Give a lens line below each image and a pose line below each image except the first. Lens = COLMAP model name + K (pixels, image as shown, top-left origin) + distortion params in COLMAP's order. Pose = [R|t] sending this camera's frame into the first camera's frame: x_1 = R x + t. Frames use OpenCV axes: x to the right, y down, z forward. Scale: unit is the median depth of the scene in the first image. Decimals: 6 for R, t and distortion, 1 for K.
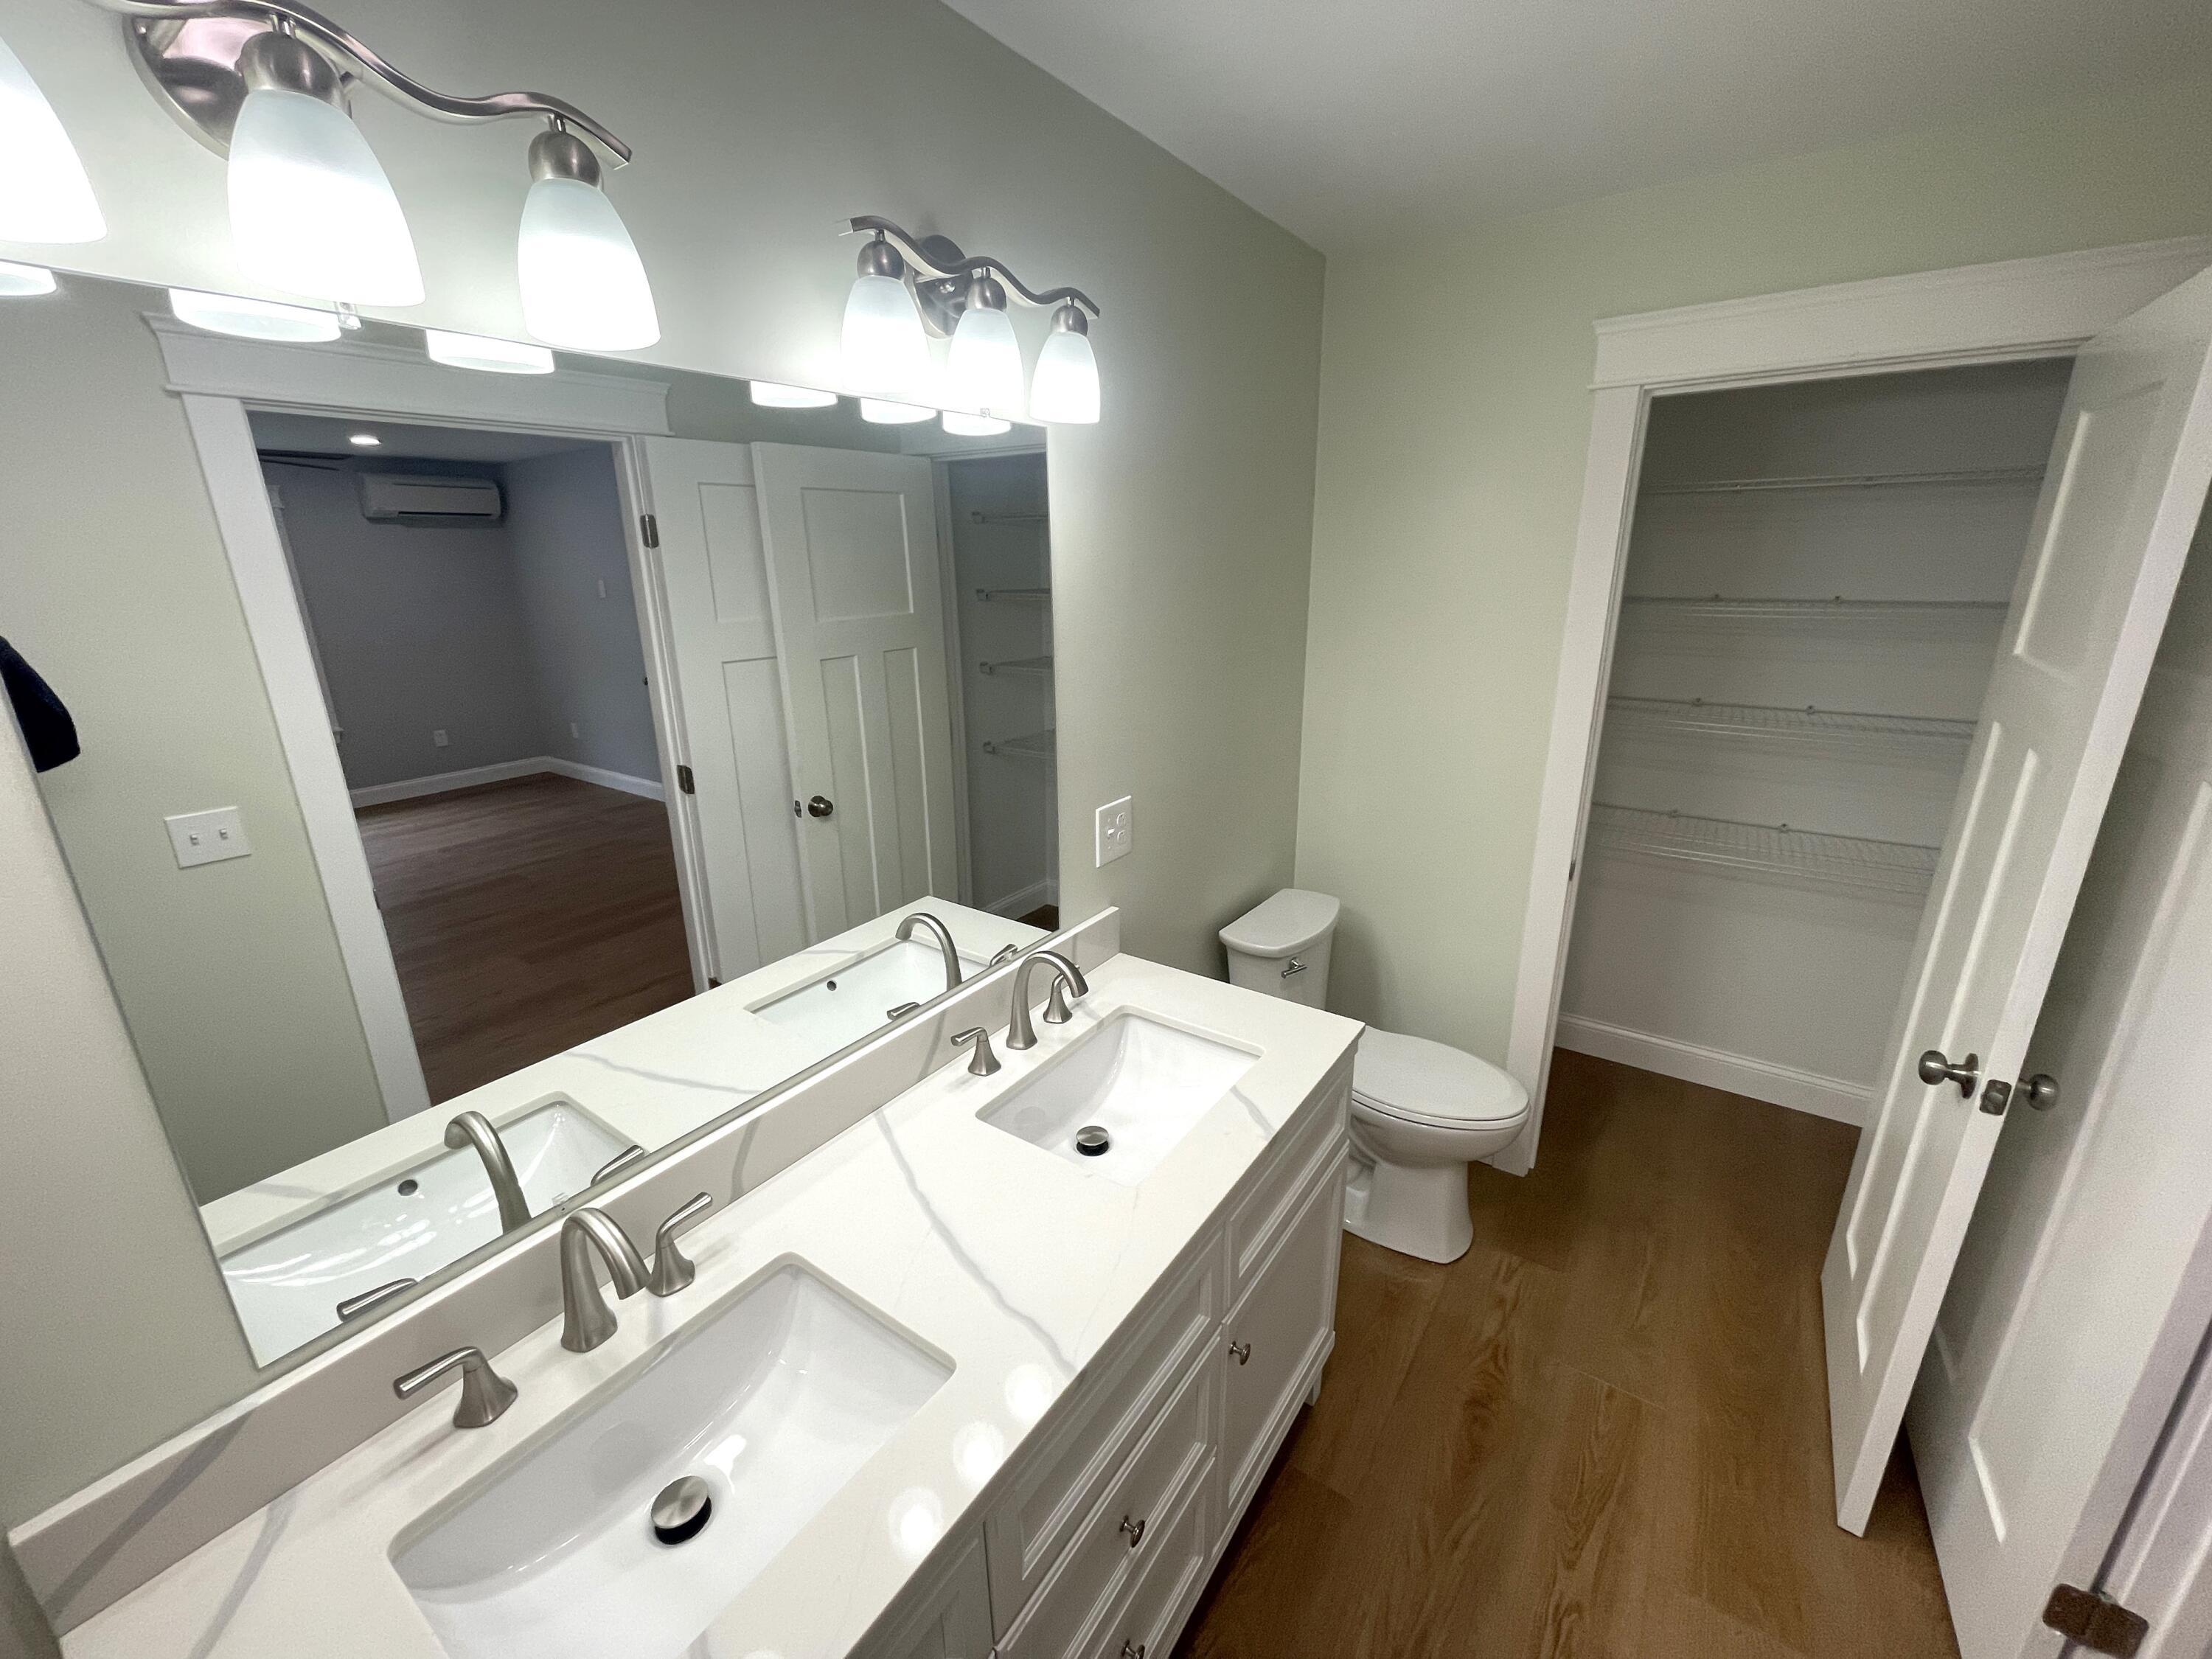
lens RADIAL K [[888.1, 0, 1104.4], [0, 888.1, 824.5], [0, 0, 1]] dist [-0.024178, -0.000005]
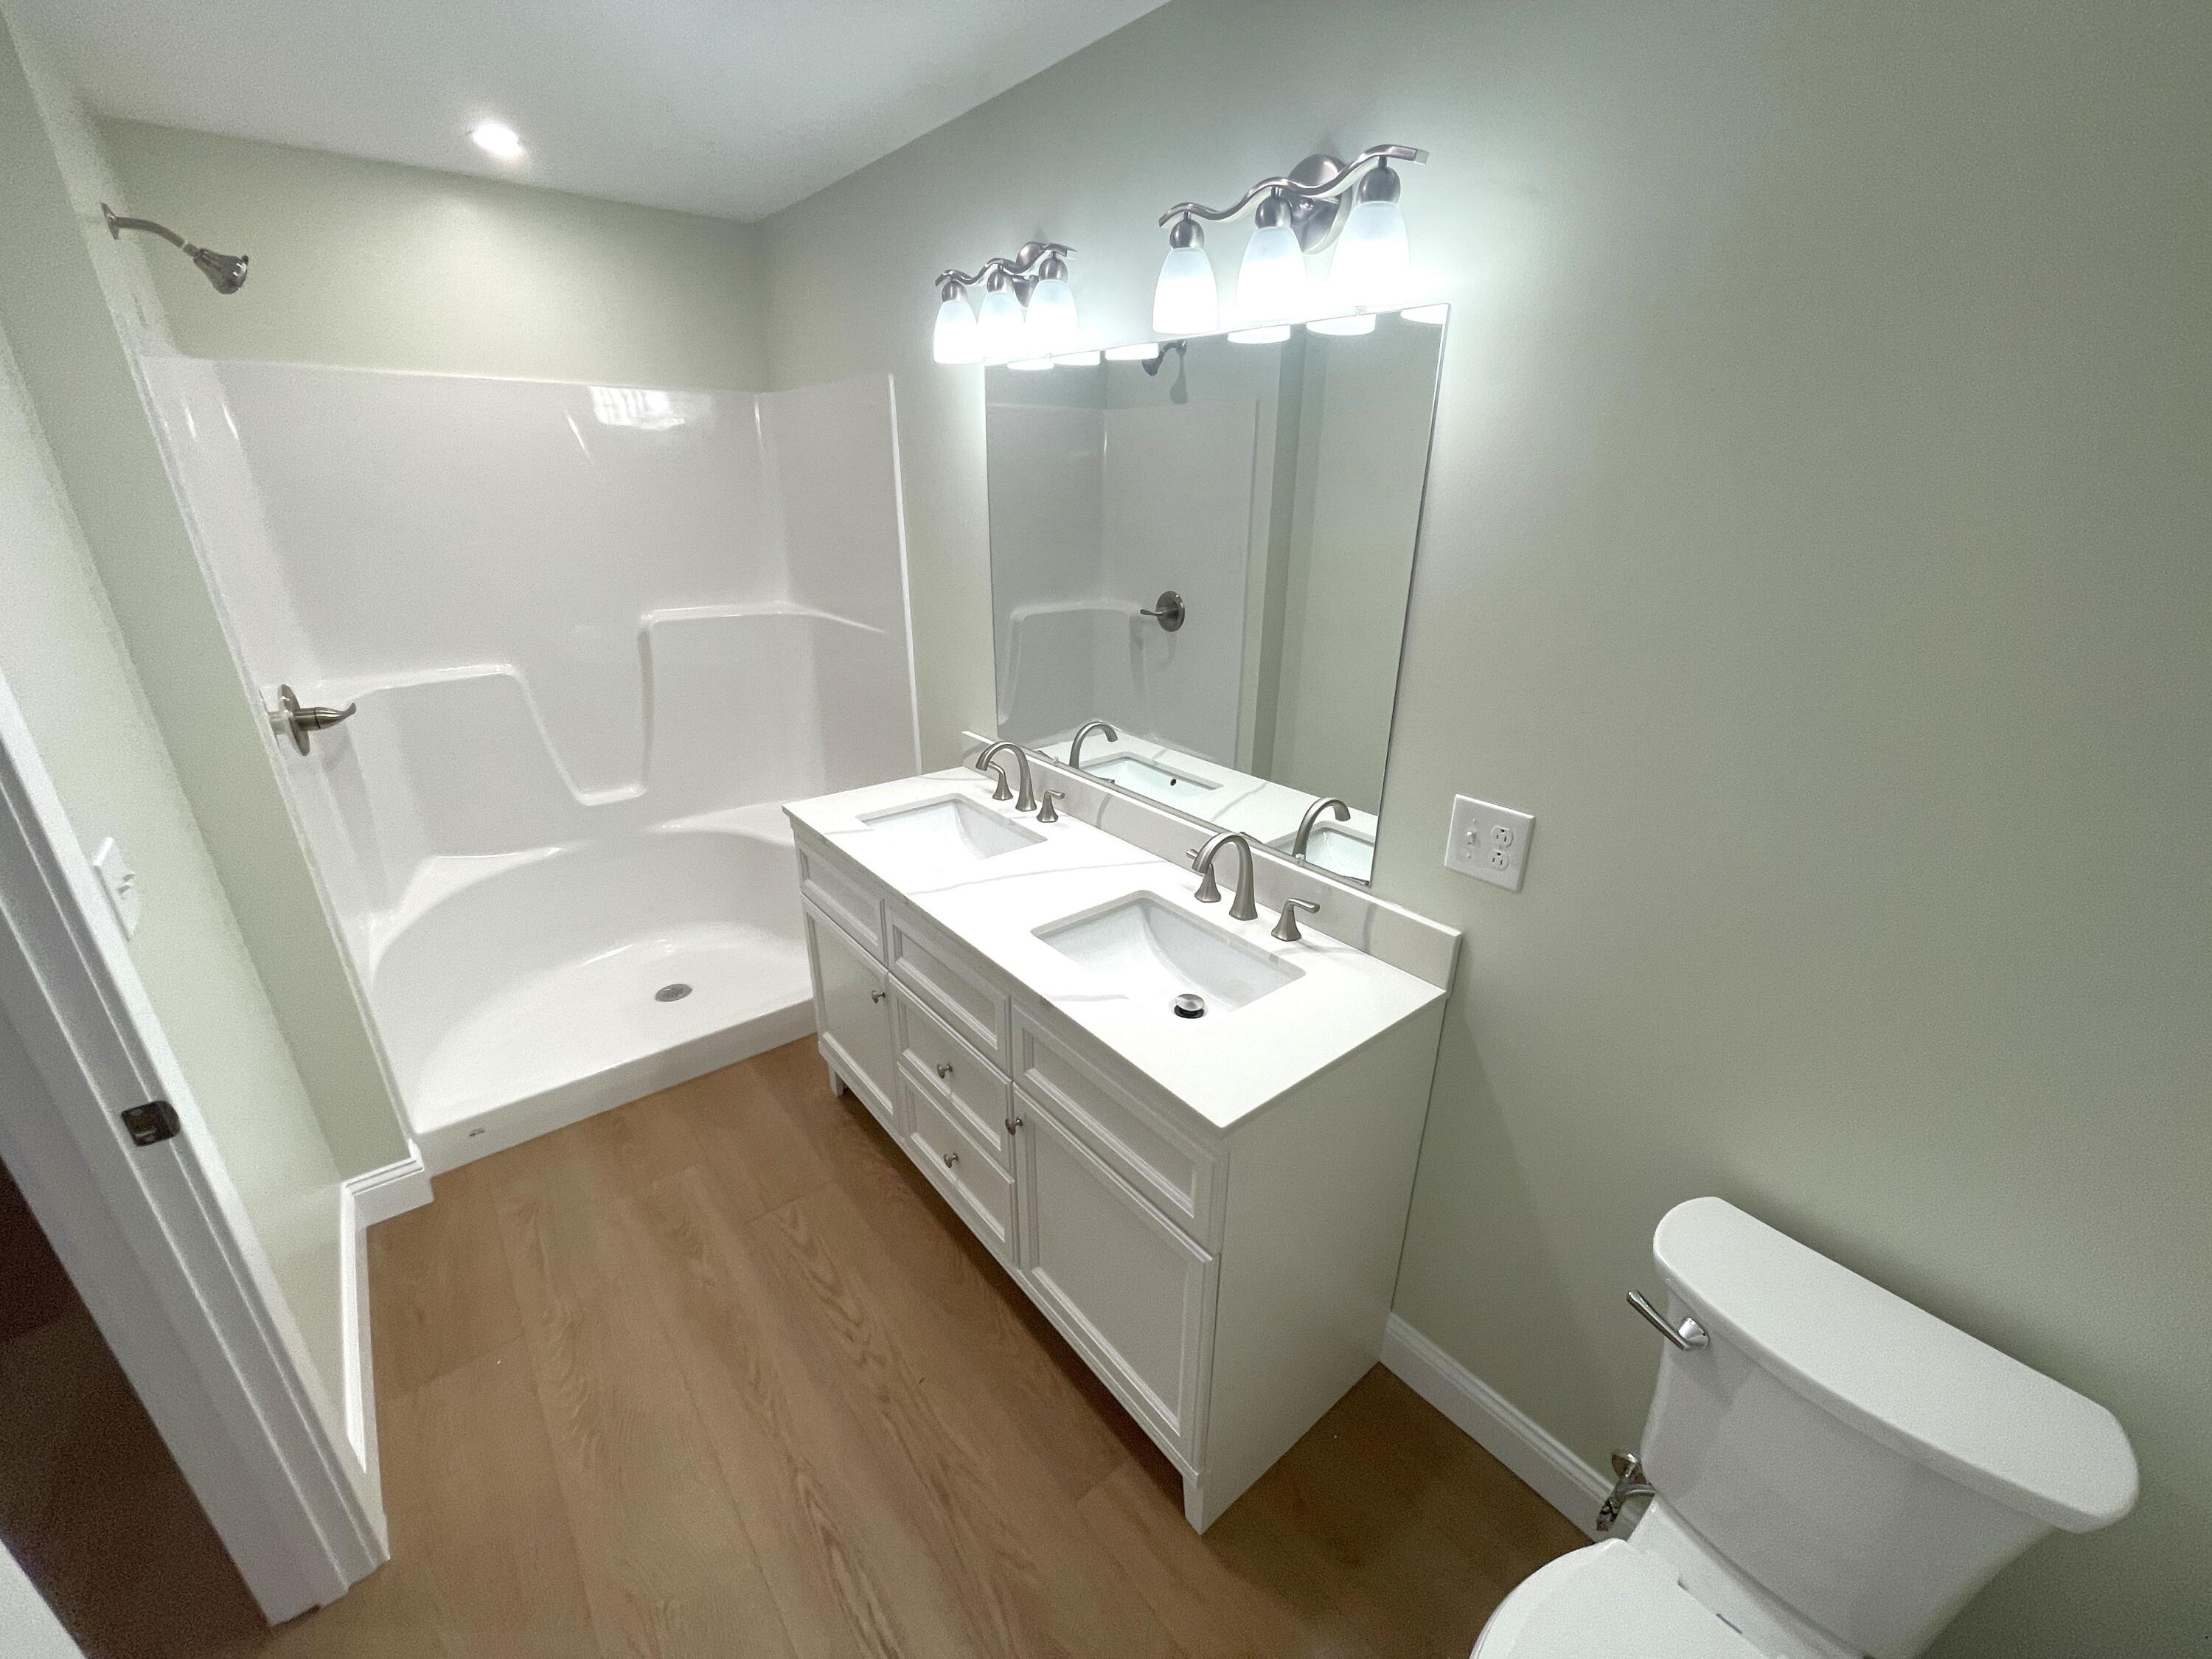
lens RADIAL K [[888.1, 0, 1104.4], [0, 888.1, 824.5], [0, 0, 1]] dist [-0.024178, -0.000005]
pose [[-0.258259, 0.370400, -0.892248, 1.101301], [-0.291841, 0.850517, 0.437549, -0.346382], [0.920940, 0.373395, -0.111556, 1.128788]]
